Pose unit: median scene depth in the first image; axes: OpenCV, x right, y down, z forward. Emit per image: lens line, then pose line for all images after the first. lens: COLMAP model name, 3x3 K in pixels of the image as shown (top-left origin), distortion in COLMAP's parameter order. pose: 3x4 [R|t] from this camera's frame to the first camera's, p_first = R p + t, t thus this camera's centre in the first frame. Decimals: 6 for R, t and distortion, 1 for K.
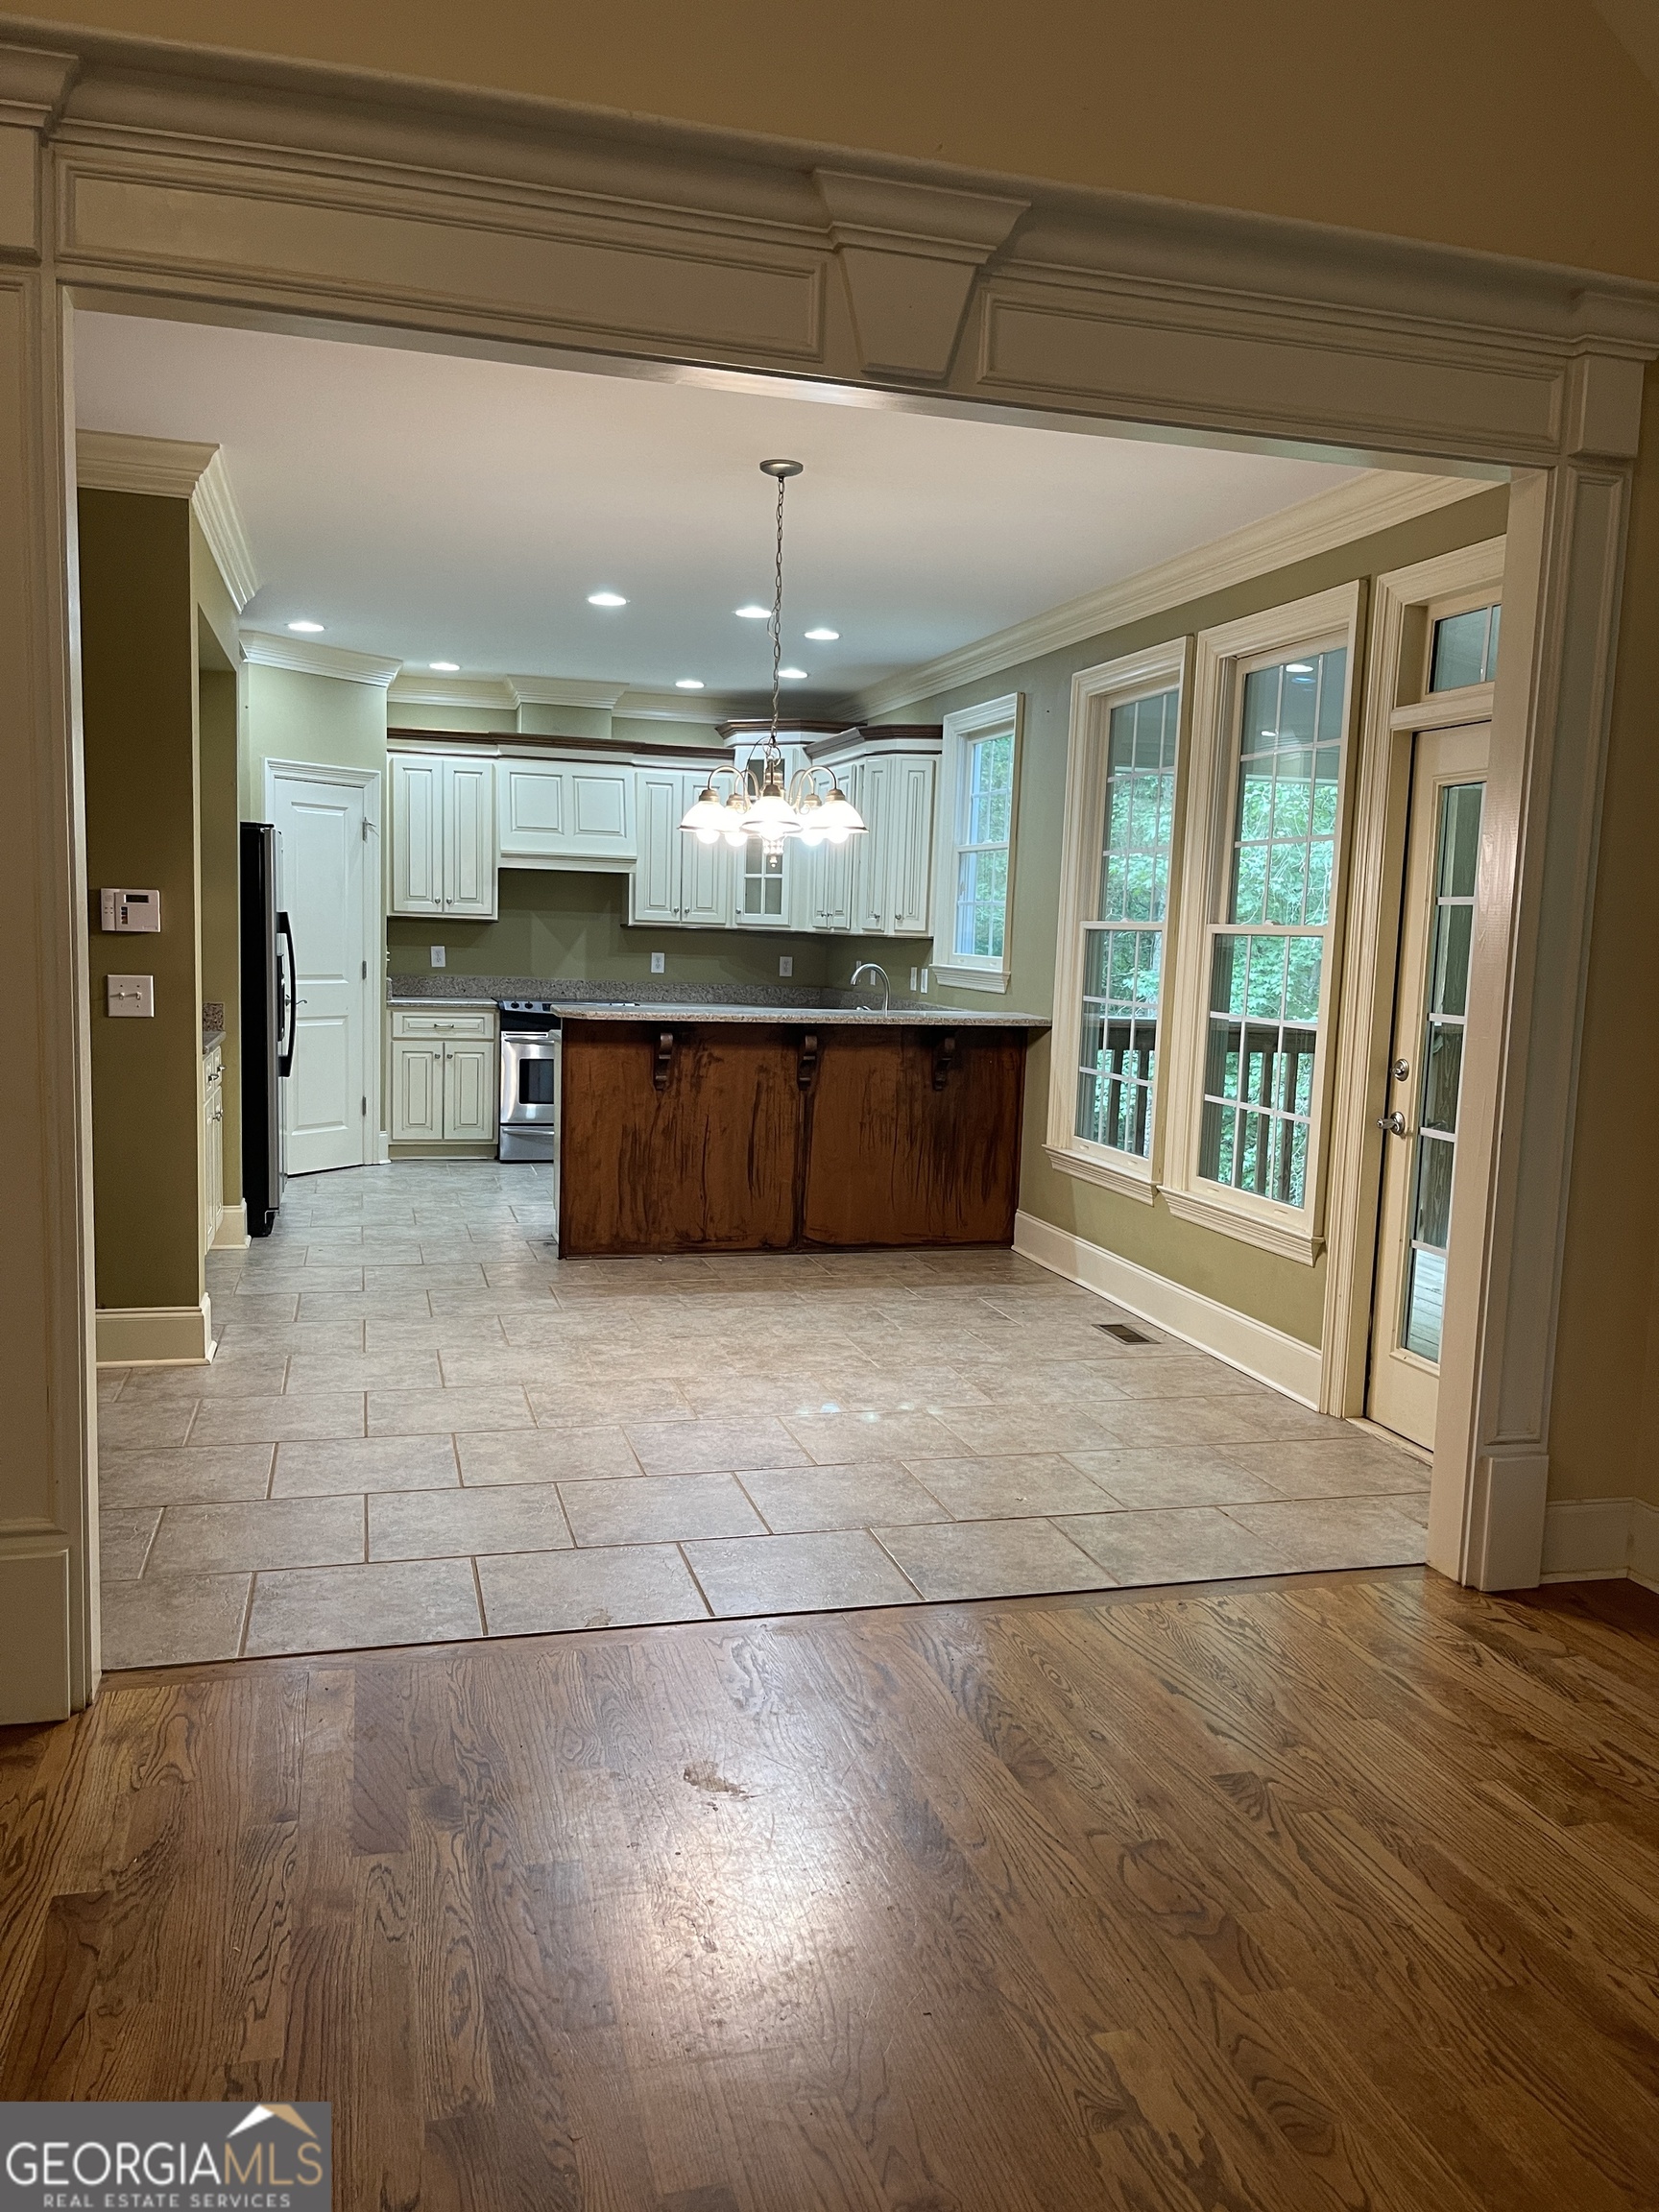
lens RADIAL K [[1694.0, 0, 816.8], [0, 1694.0, 1125.0], [0, 0, 1]] dist [0.064117, -0.059555]
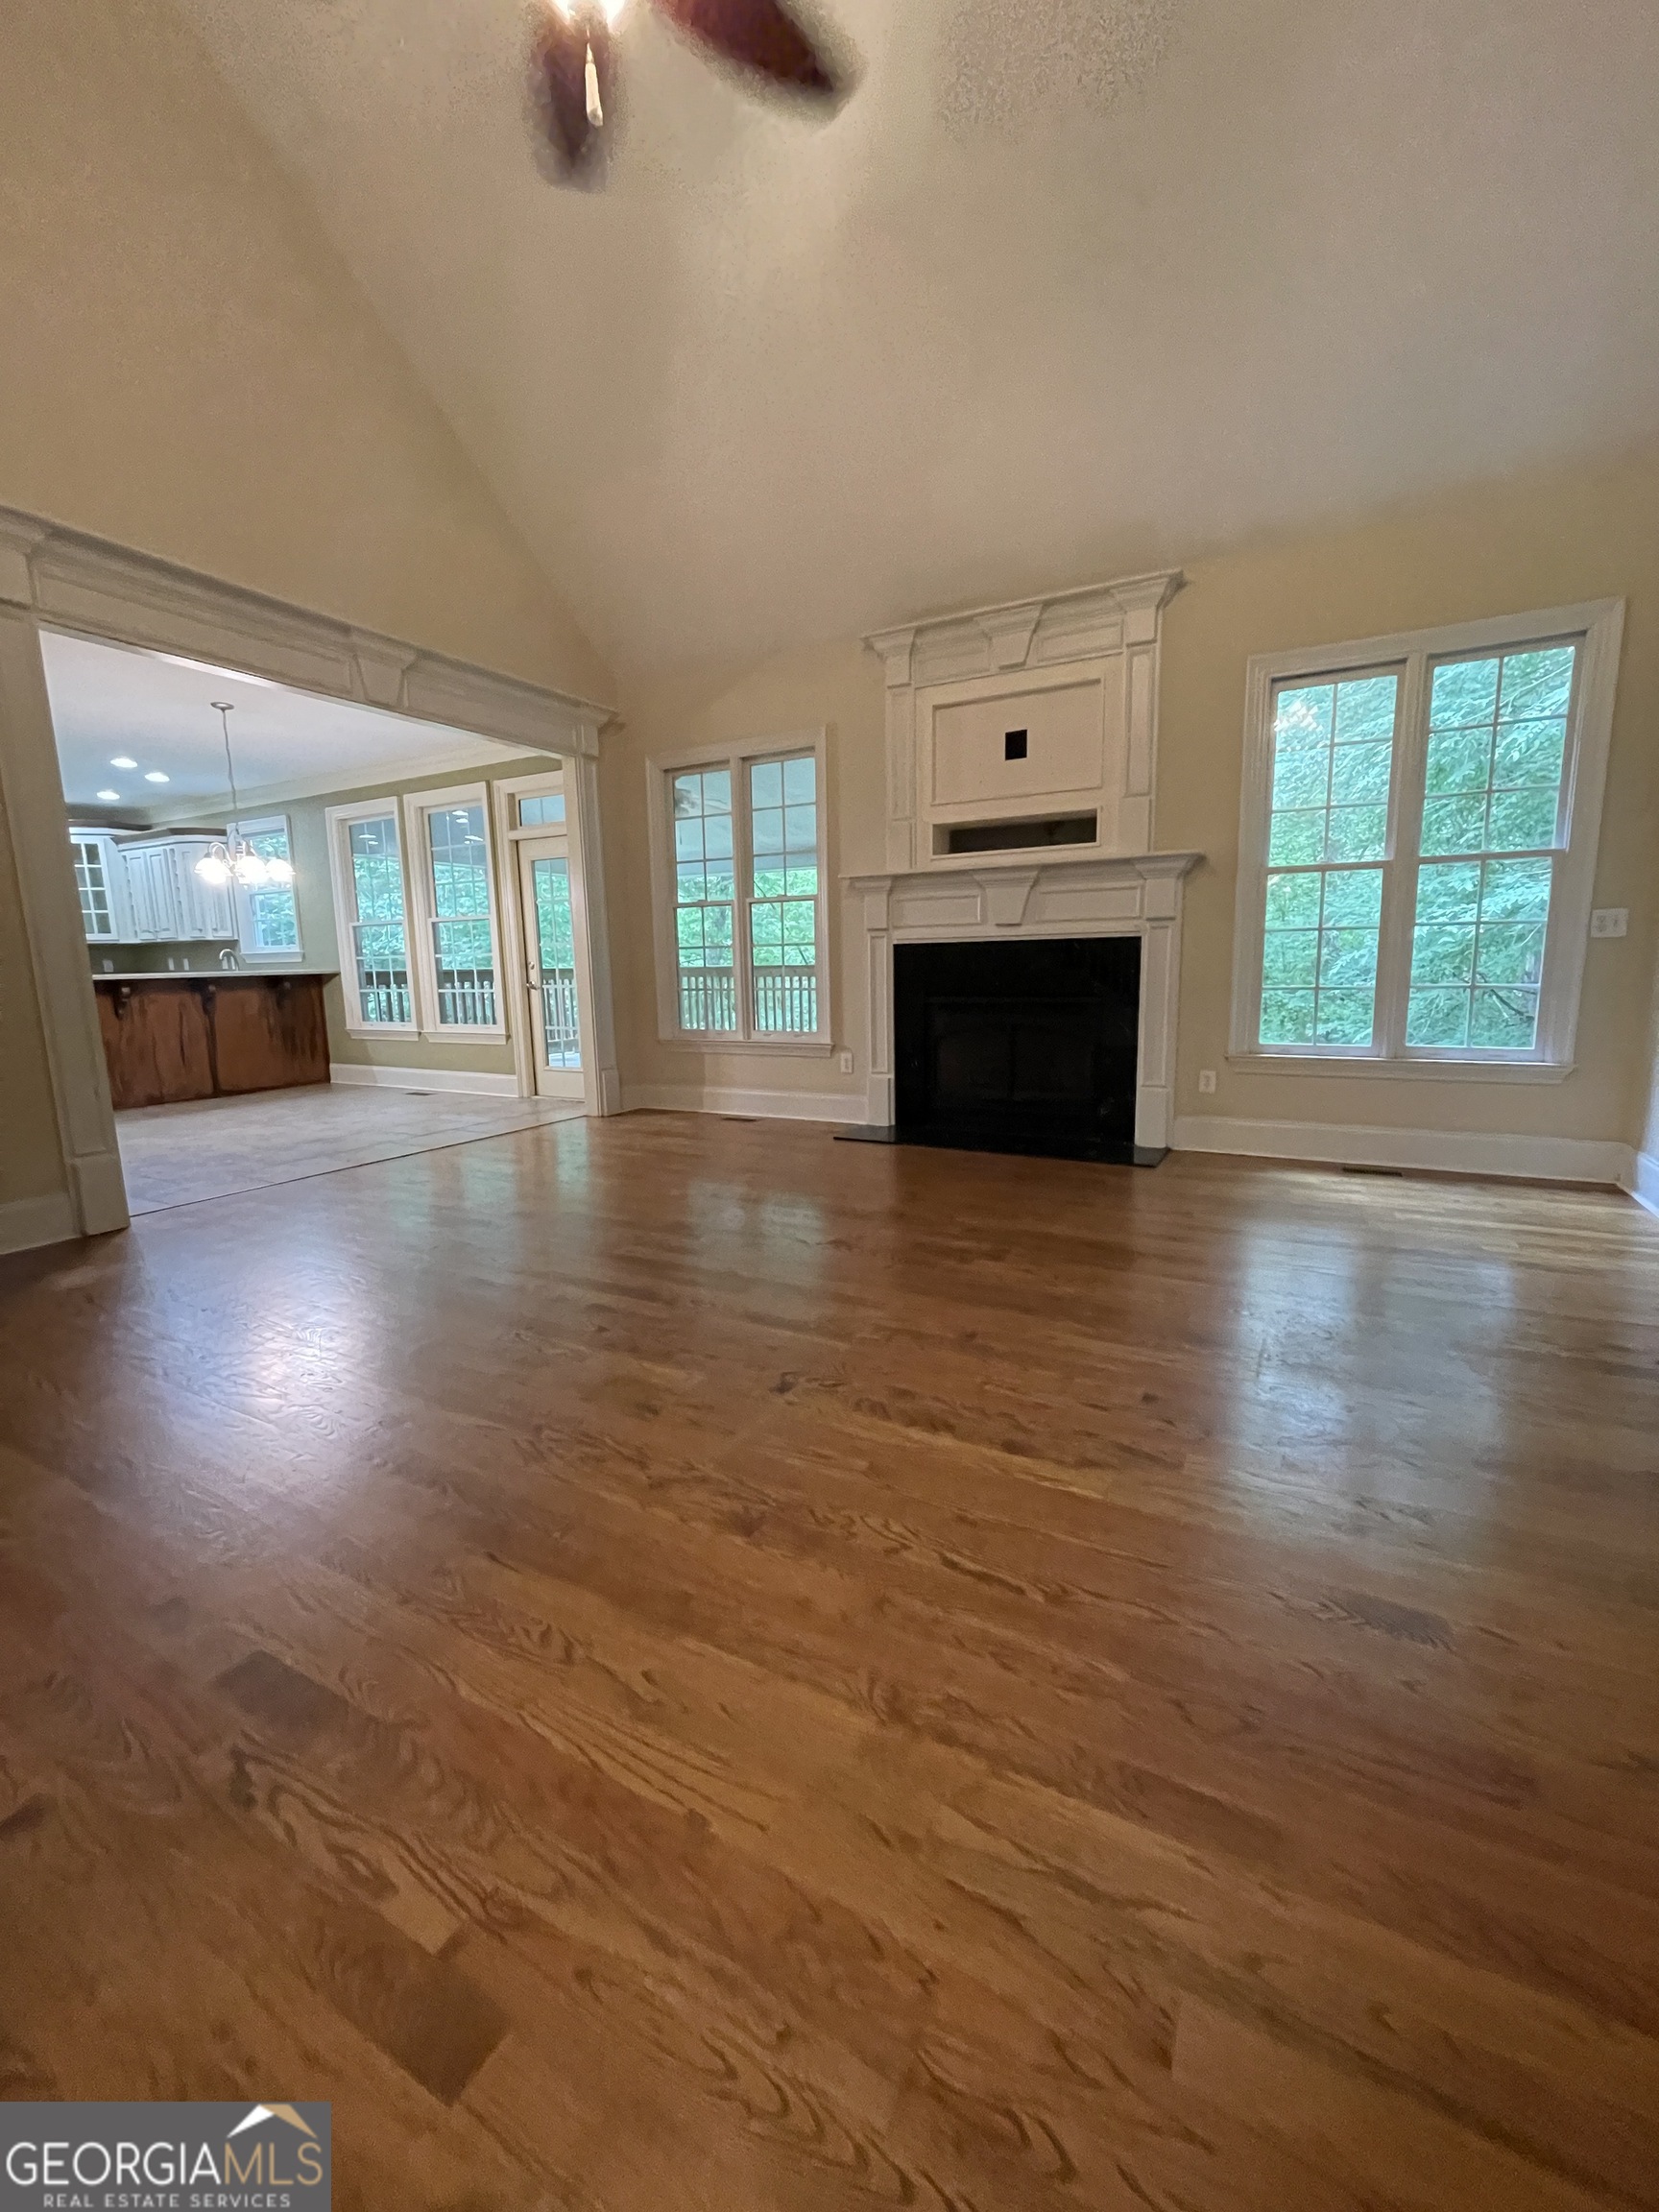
lens RADIAL K [[905.6, 0, 841.9], [0, 905.6, 1096.3], [0, 0, 1]] dist [0.001364, 0.000068]
pose [[0.692514, -0.156067, 0.704321, -0.295533], [0.129919, 0.987336, 0.091038, 0.086255], [-0.709610, 0.028460, 0.704020, -0.297034]]
